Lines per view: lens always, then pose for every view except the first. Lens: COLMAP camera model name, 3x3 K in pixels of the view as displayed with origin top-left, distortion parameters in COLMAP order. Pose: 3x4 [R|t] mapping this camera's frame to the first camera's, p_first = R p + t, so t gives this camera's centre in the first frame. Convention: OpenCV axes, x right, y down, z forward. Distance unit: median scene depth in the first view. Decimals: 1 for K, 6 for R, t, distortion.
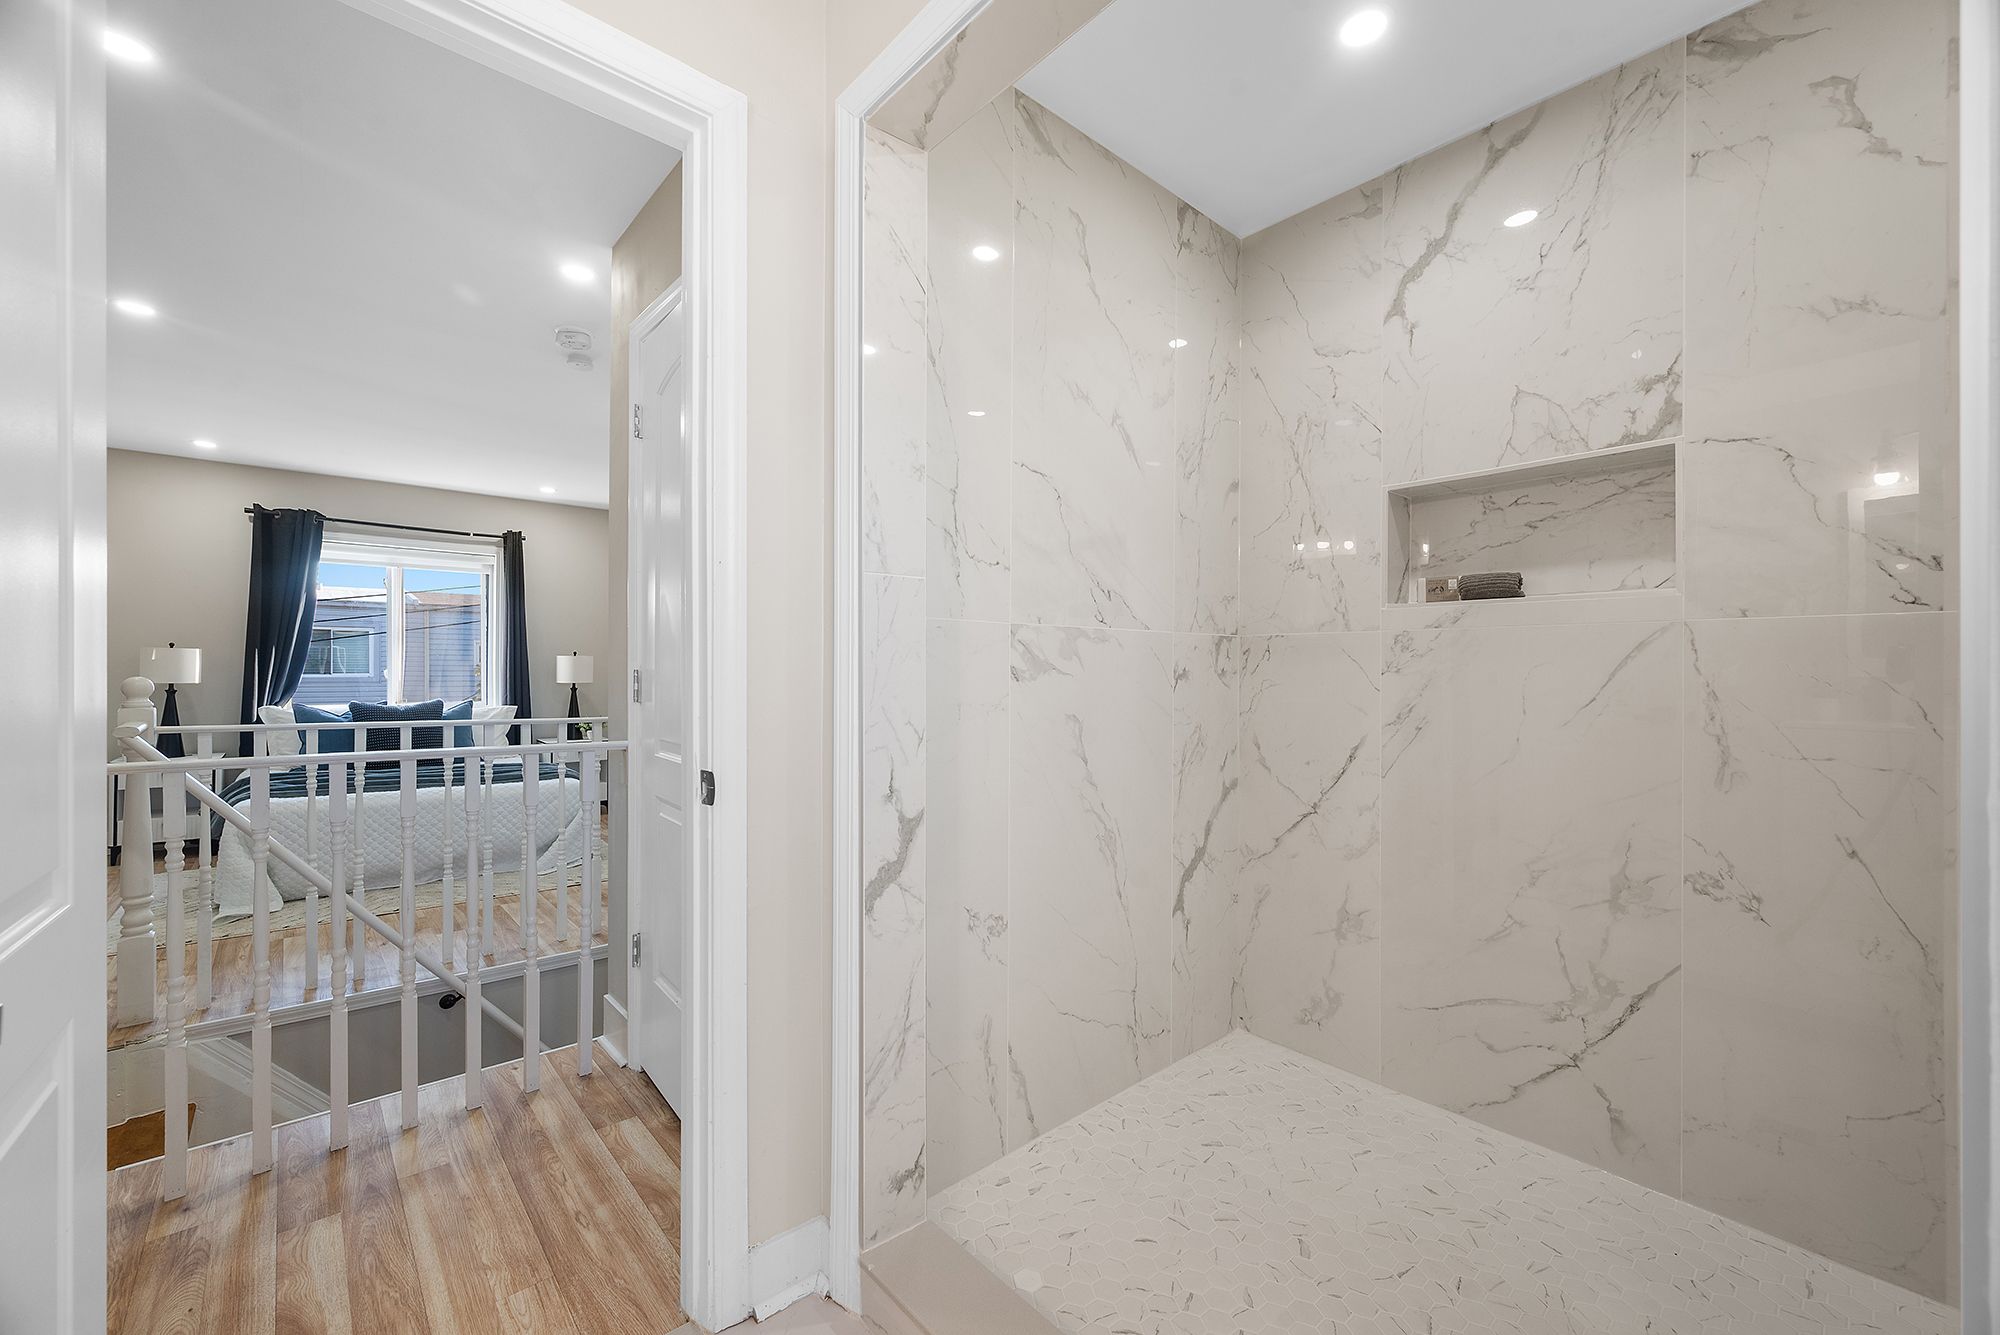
lens RADIAL K [[791.9, 0, 1004.3], [0, 791.9, 675.2], [0, 0, 1]] dist [0.000306, -0.000371]
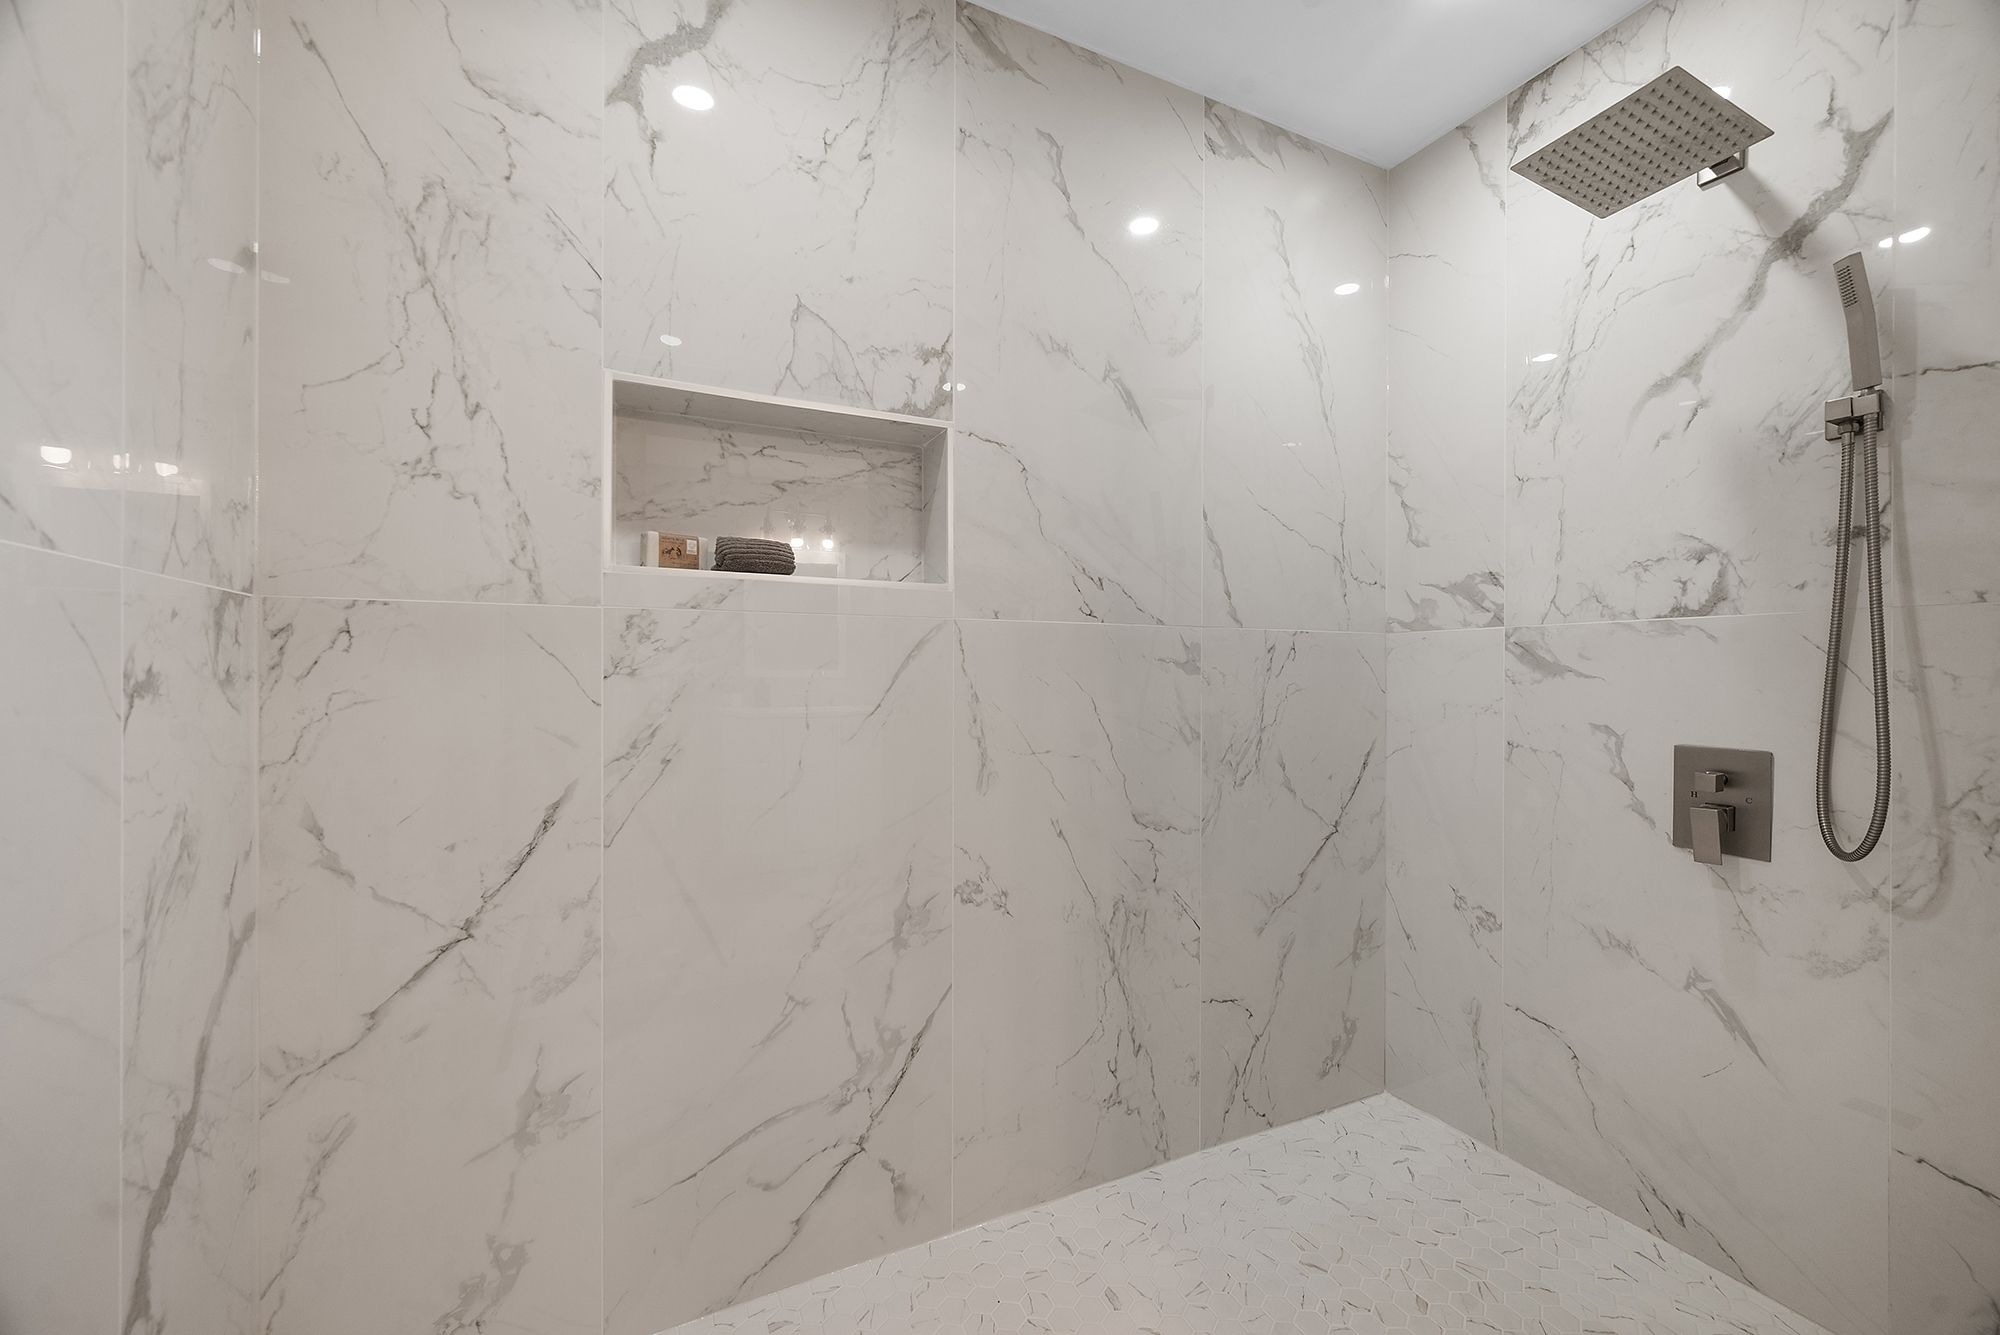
lens RADIAL K [[791.9, 0, 1004.3], [0, 791.9, 675.2], [0, 0, 1]] dist [0.000306, -0.000371]
pose [[0.269111, -0.004921, 0.963097, -0.029346], [0.006829, 0.999972, 0.003201, -0.003518], [-0.963085, 0.005715, 0.269137, 0.577915]]
